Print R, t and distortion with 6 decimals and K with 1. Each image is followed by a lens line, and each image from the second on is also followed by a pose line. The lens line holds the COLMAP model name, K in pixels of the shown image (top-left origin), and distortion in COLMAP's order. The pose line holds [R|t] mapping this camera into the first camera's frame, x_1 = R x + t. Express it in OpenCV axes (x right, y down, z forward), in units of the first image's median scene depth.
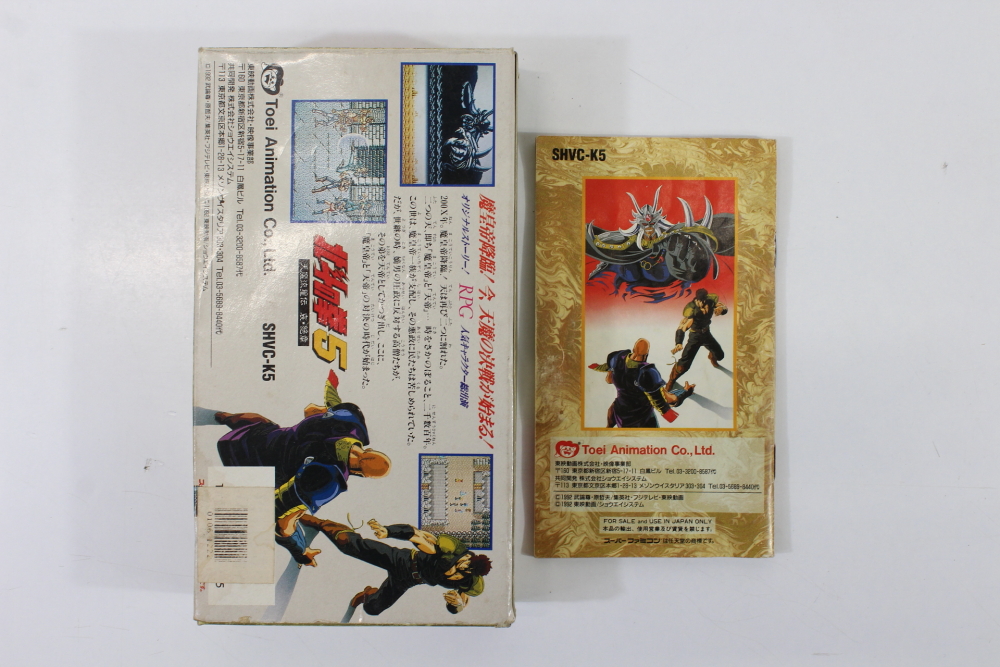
lens RADIAL K [[1050.0, 0, 500.0], [0, 1050.0, 333.5], [0, 0, 1]] dist [-0.132879, 0.144254]
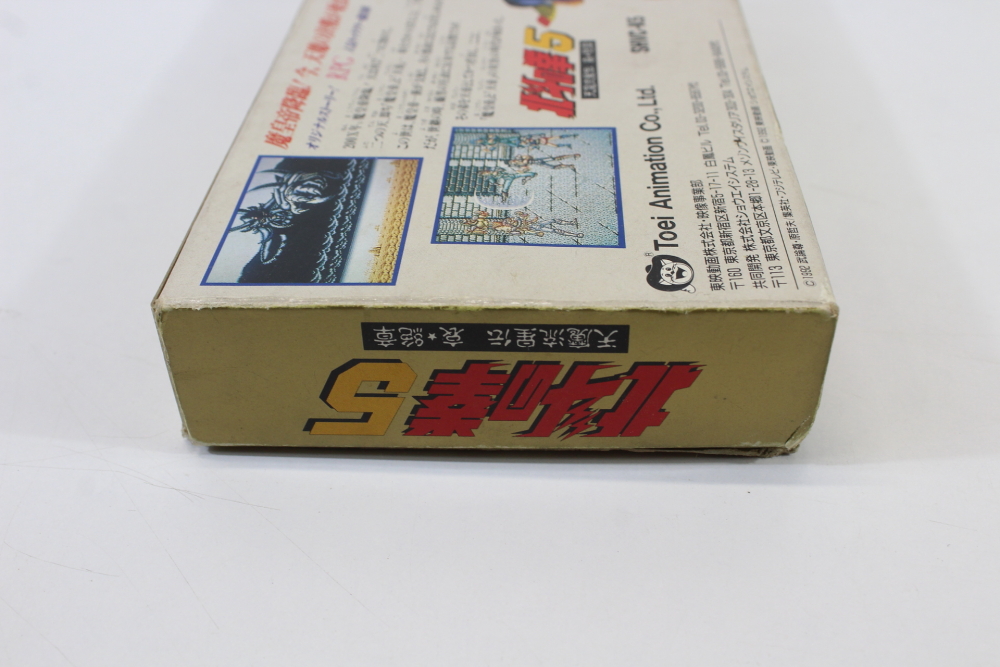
lens RADIAL K [[1050.0, 0, 500.0], [0, 1050.0, 333.5], [0, 0, 1]] dist [-0.132879, 0.144254]
pose [[-0.999099, -0.020616, 0.037090, -0.159978], [0.041667, -0.642121, 0.765470, -0.632552], [0.008035, 0.766326, 0.642401, 0.710874]]
